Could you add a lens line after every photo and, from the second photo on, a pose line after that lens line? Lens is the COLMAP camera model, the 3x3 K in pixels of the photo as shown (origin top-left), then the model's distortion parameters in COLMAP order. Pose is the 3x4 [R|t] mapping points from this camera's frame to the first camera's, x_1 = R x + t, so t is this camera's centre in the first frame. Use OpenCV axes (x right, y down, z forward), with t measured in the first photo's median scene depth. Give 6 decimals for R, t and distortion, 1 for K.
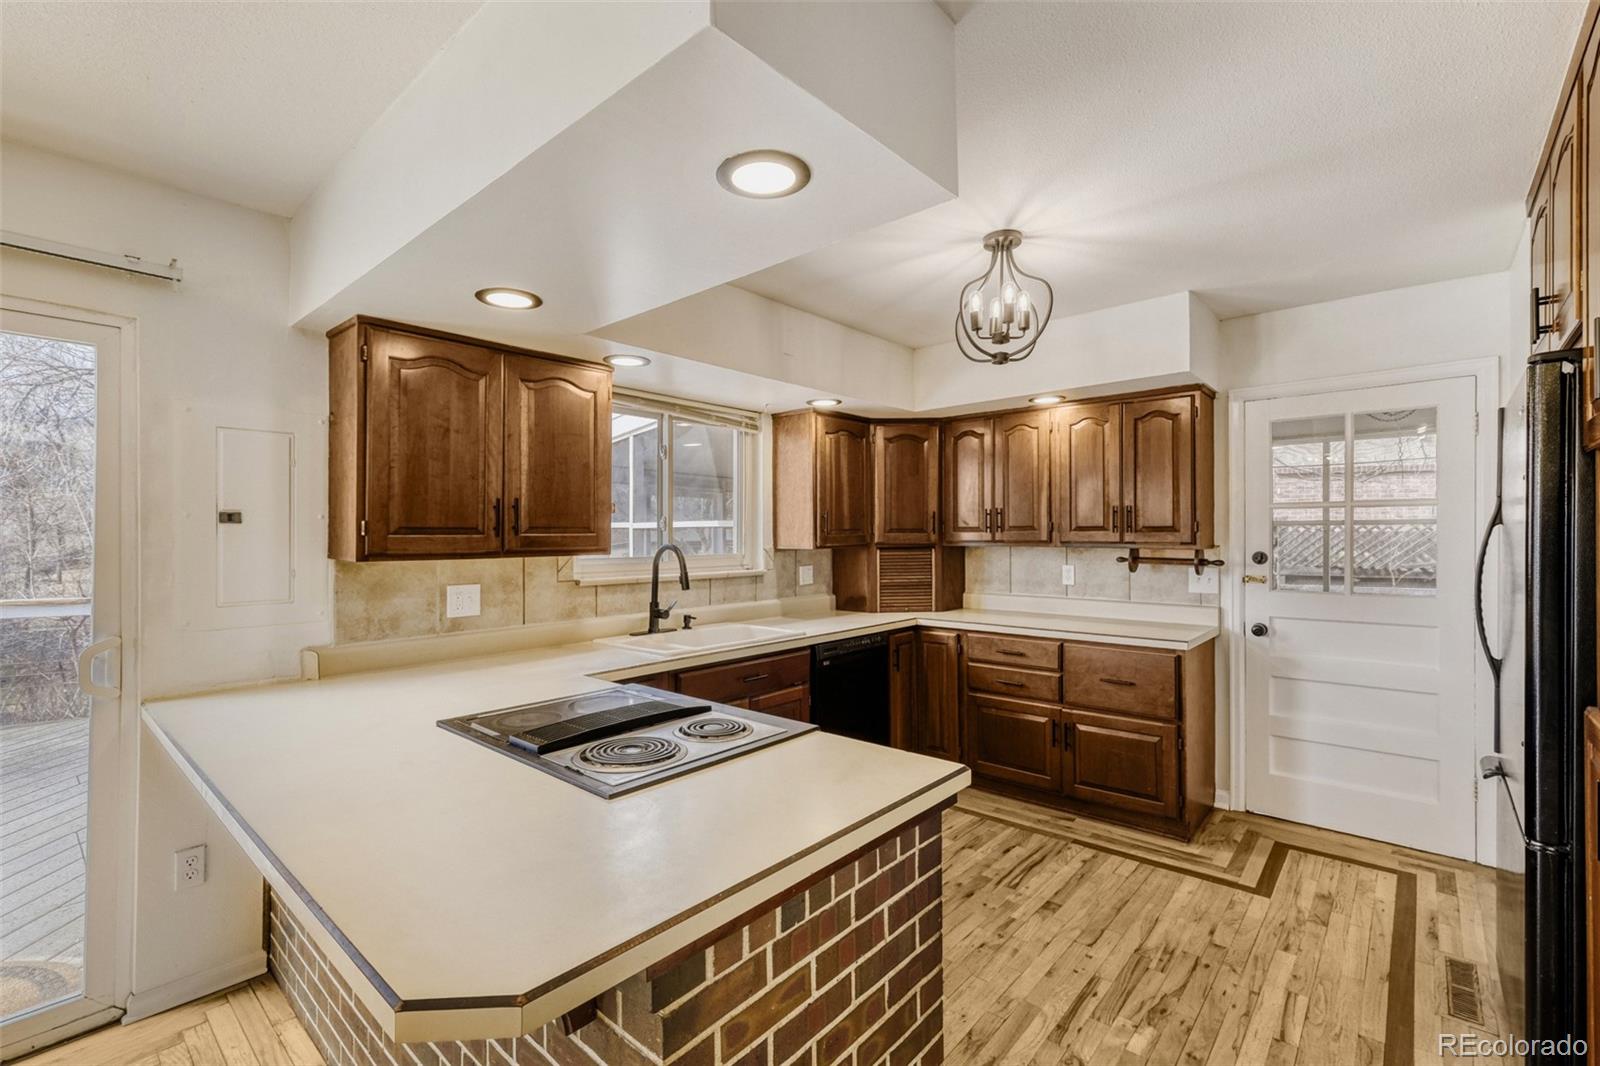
lens RADIAL K [[704.3, 0, 797.2], [0, 704.3, 538.6], [0, 0, 1]] dist [0.000187, 0.000044]
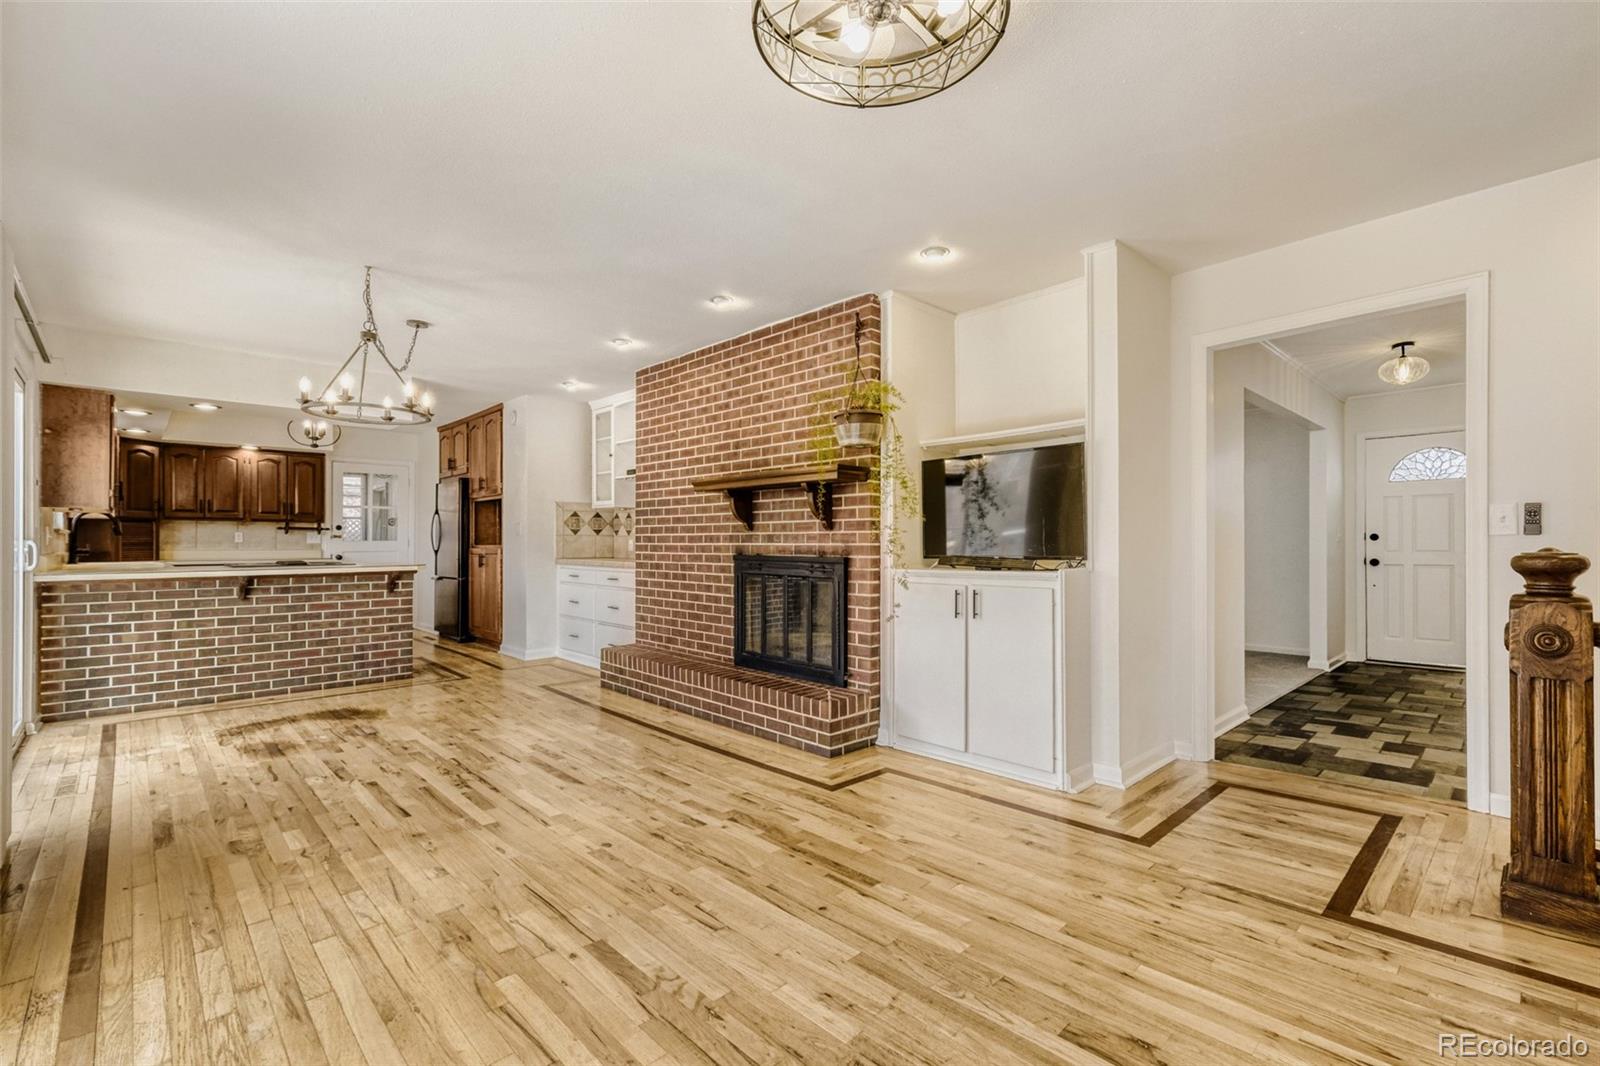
lens RADIAL K [[704.3, 0, 797.2], [0, 704.3, 538.6], [0, 0, 1]] dist [0.000187, 0.000044]
pose [[0.085245, 0.004046, 0.996352, -1.446336], [0.000637, 0.999991, -0.004116, 0.068762], [-0.996360, 0.000986, 0.085241, -0.681760]]
